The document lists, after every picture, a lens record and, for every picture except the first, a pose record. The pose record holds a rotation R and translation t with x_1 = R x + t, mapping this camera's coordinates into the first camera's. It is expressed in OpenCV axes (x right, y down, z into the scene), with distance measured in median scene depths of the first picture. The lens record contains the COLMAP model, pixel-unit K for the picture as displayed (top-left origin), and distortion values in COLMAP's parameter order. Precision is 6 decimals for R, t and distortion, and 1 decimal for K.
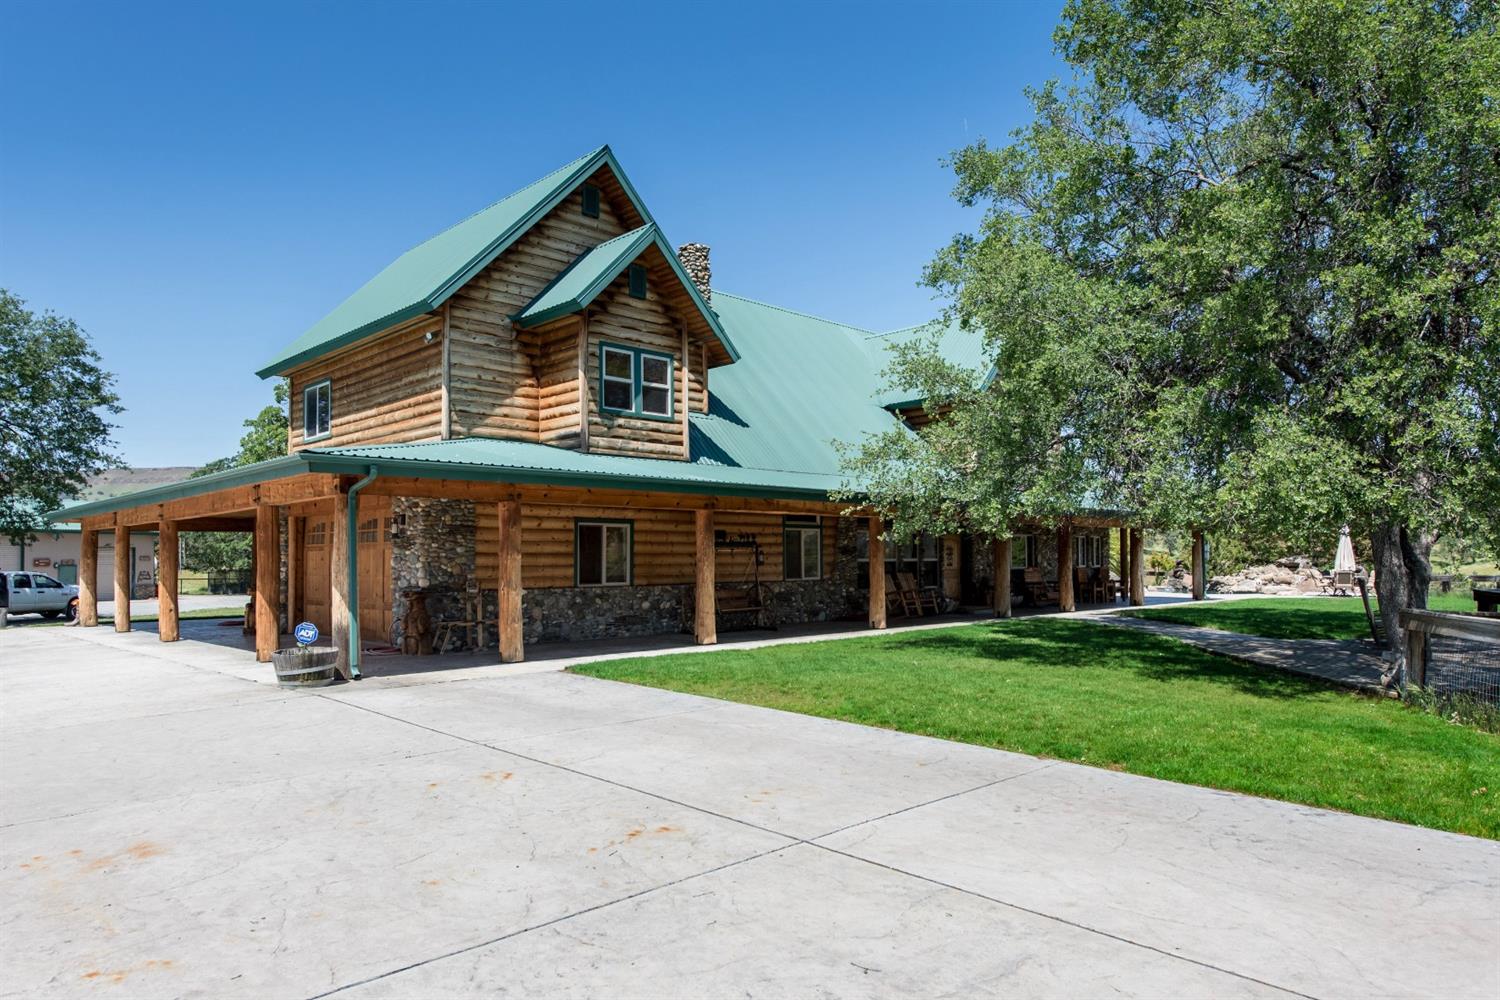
lens RADIAL K [[955.5, 0, 752.3], [0, 955.5, 508.4], [0, 0, 1]] dist [-0.003220, -0.003515]
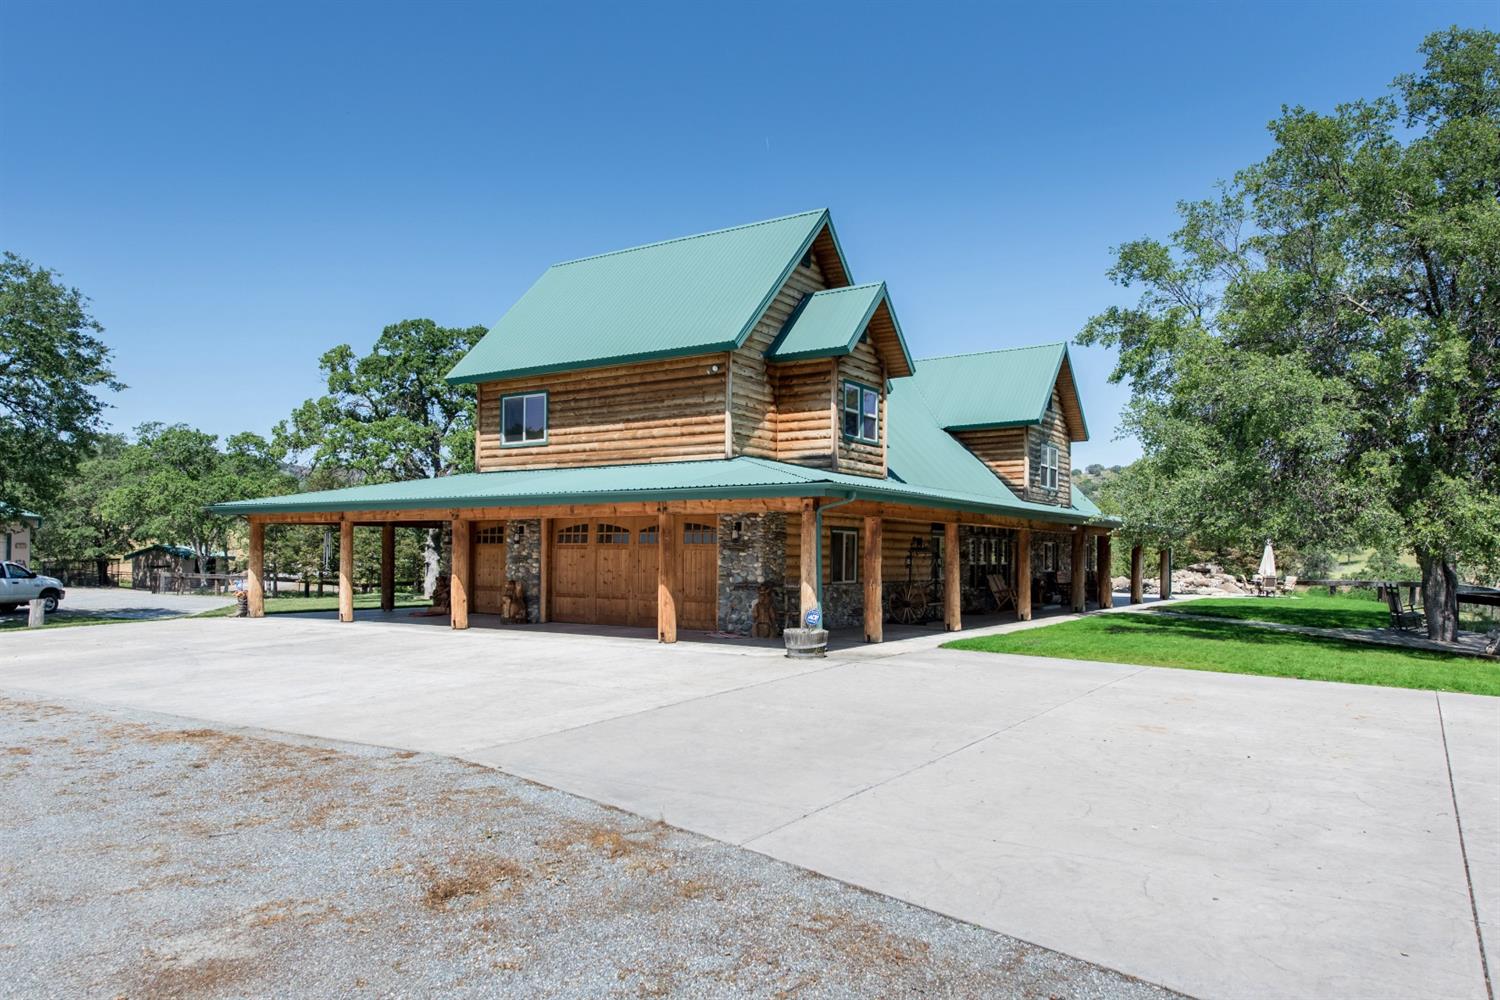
lens RADIAL K [[1017.1, 0, 747.5], [0, 1017.1, 511.8], [0, 0, 1]] dist [0.023843, 0.001476]
pose [[0.977713, 0.024802, 0.208478, -0.525816], [-0.027117, 0.999598, 0.008256, -0.015294], [-0.208189, -0.013725, 0.977992, -0.219376]]
